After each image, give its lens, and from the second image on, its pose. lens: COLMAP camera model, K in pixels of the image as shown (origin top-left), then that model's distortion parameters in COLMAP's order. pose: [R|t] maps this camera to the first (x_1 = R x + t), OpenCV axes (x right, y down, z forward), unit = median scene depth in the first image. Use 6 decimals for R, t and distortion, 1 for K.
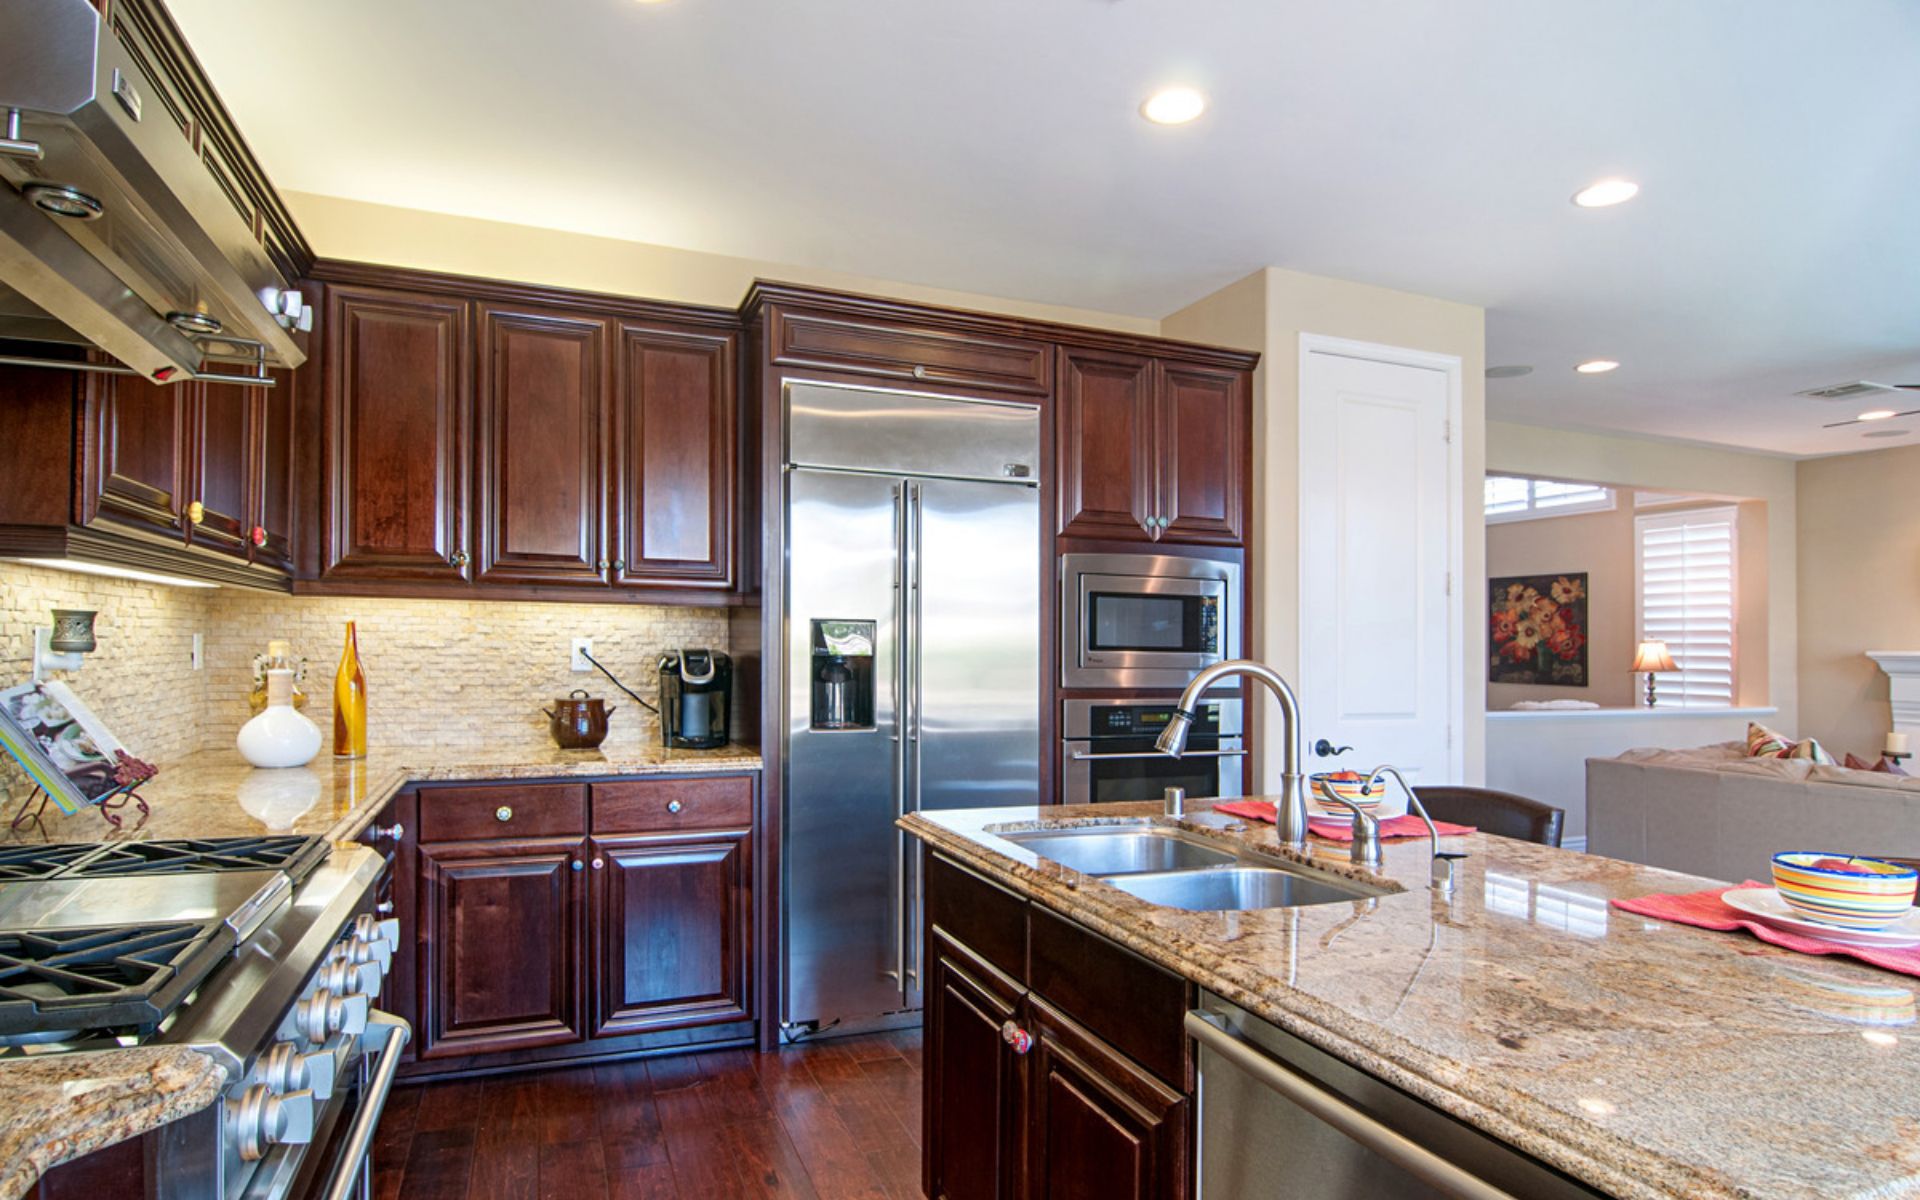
lens RADIAL K [[1031.9, 0, 967.4], [0, 1031.9, 603.0], [0, 0, 1]] dist [-0.020348, 0.002377]
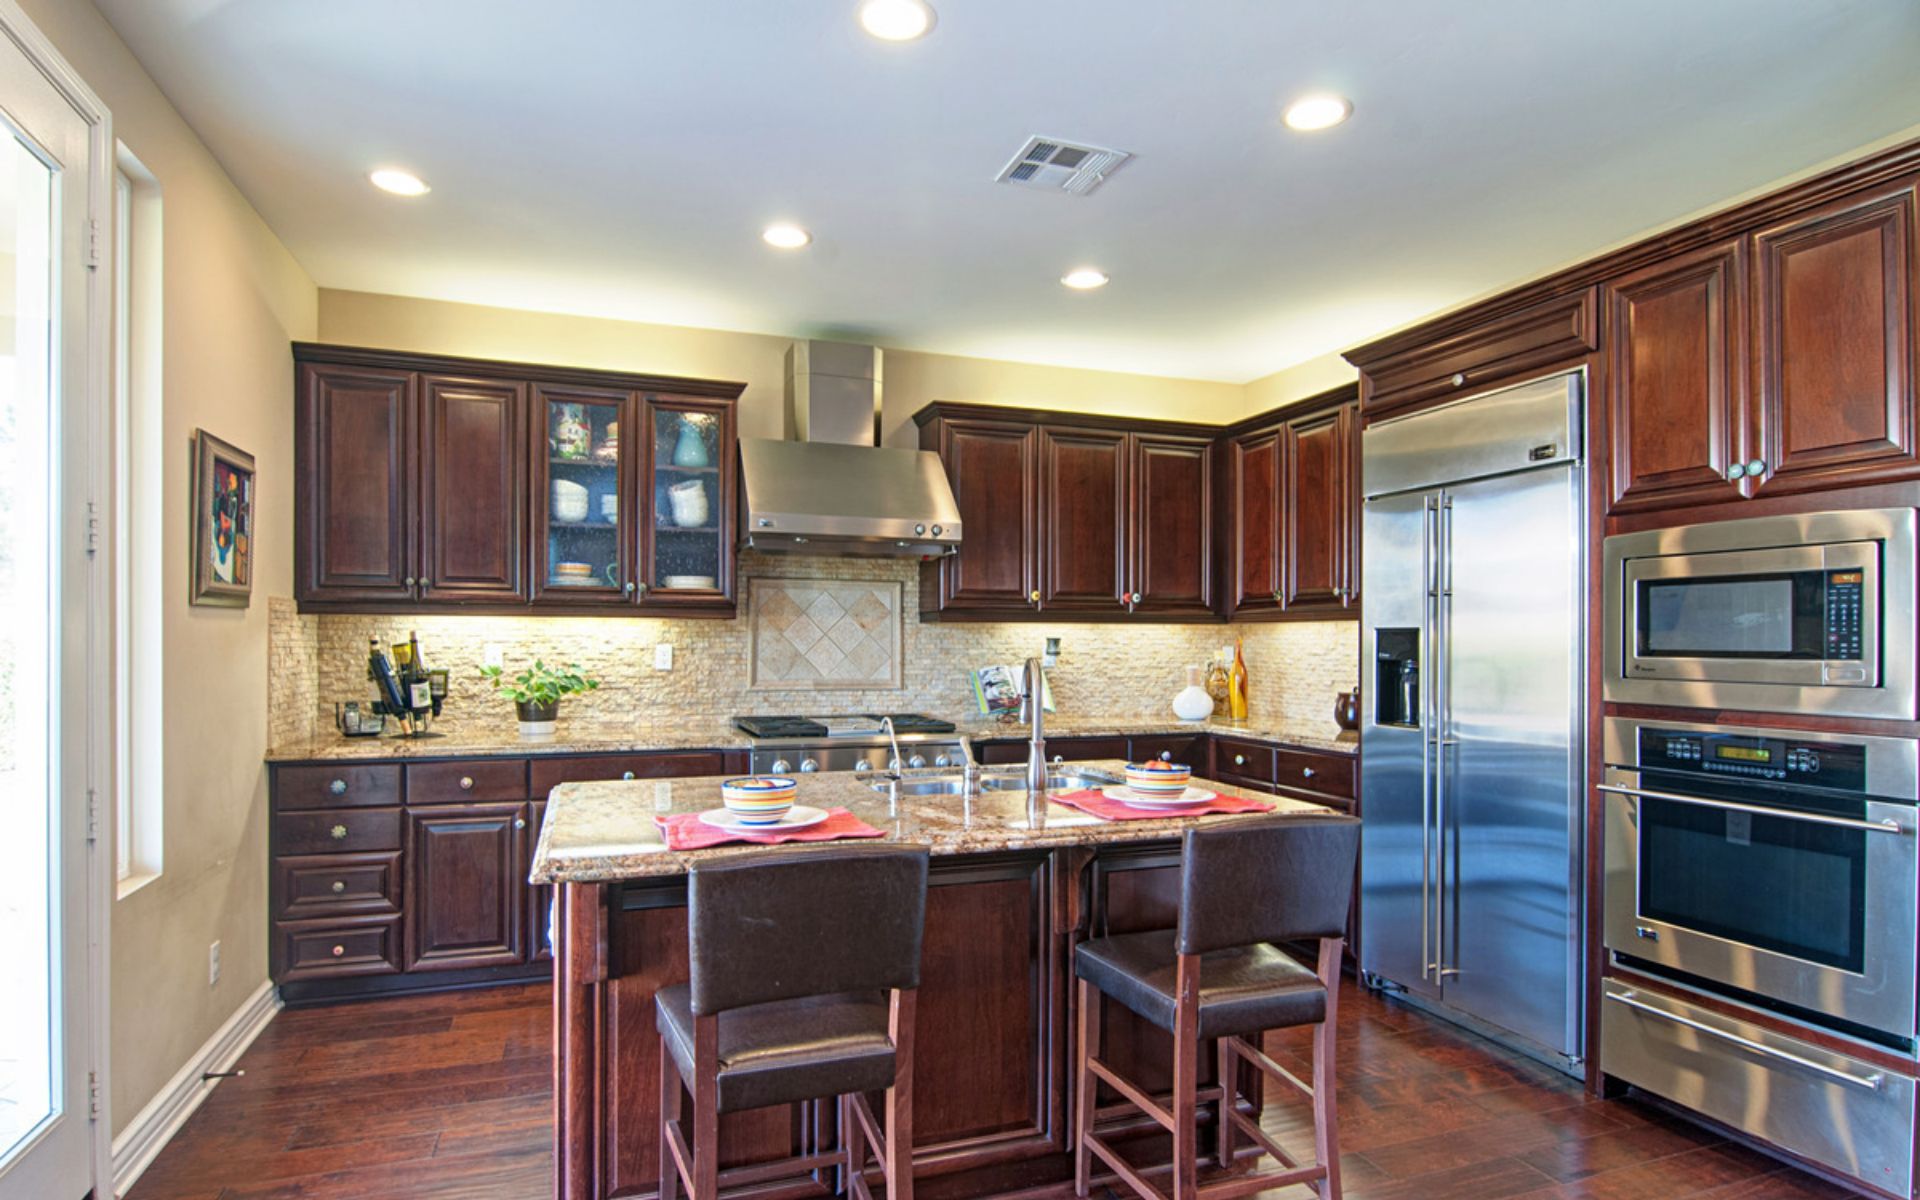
lens RADIAL K [[1031.9, 0, 959.2], [0, 1031.9, 612.5], [0, 0, 1]] dist [-0.020348, 0.002377]
pose [[-0.048592, -0.043078, -0.997889, 0.914784], [0.038626, 0.998241, -0.044974, 0.027859], [0.998072, -0.040730, -0.046843, 0.522857]]
